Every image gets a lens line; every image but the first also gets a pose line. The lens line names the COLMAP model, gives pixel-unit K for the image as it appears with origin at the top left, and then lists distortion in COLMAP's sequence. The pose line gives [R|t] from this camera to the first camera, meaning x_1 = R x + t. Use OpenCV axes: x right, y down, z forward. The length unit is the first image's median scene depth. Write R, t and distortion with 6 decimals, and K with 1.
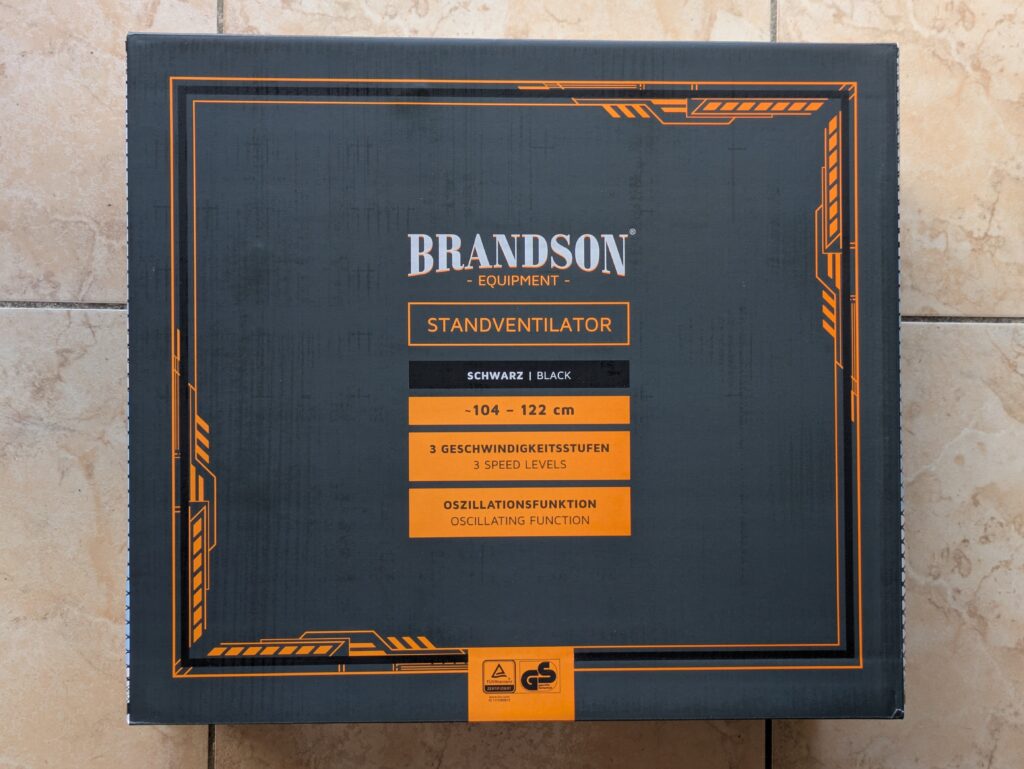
lens RADIAL K [[1202.8, 0, 505.2], [0, 1202.8, 387.7], [0, 0, 1]] dist [0.025309, 0.000000]
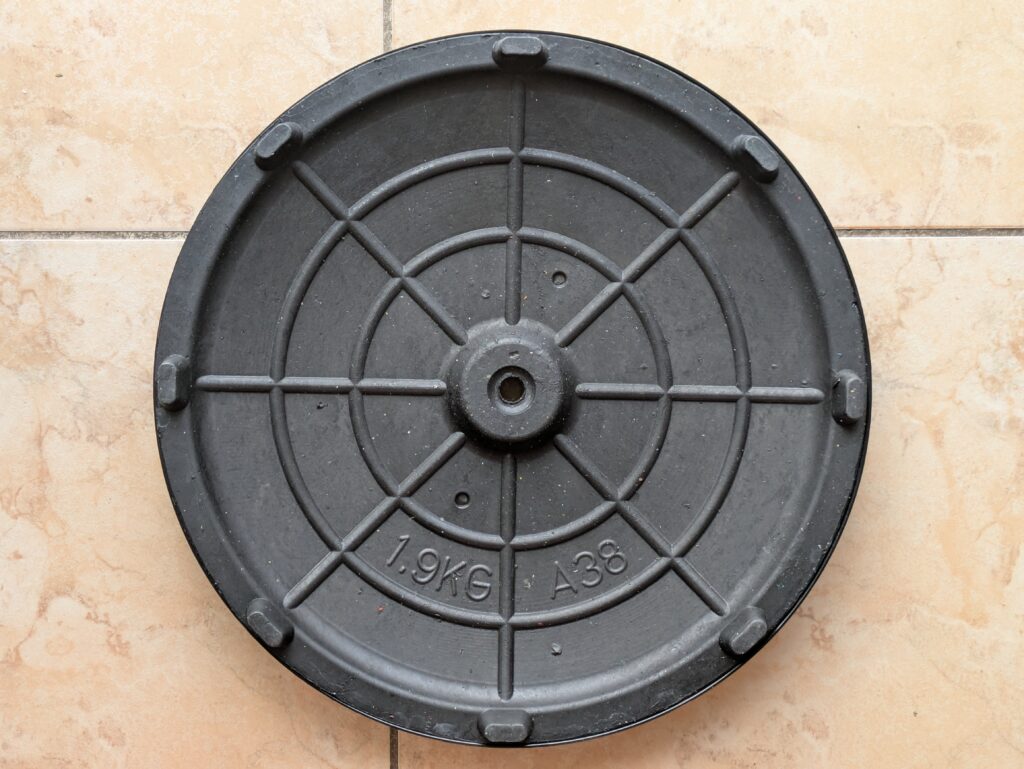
lens RADIAL K [[1524.5, 0, 511.7], [0, 1524.5, 383.1], [0, 0, 1]] dist [0.039895, 0.000000]
pose [[0.999586, -0.019064, -0.021529, -0.606153], [0.019816, 0.999182, 0.035254, -0.009394], [0.020839, -0.035667, 0.999146, -0.023377]]
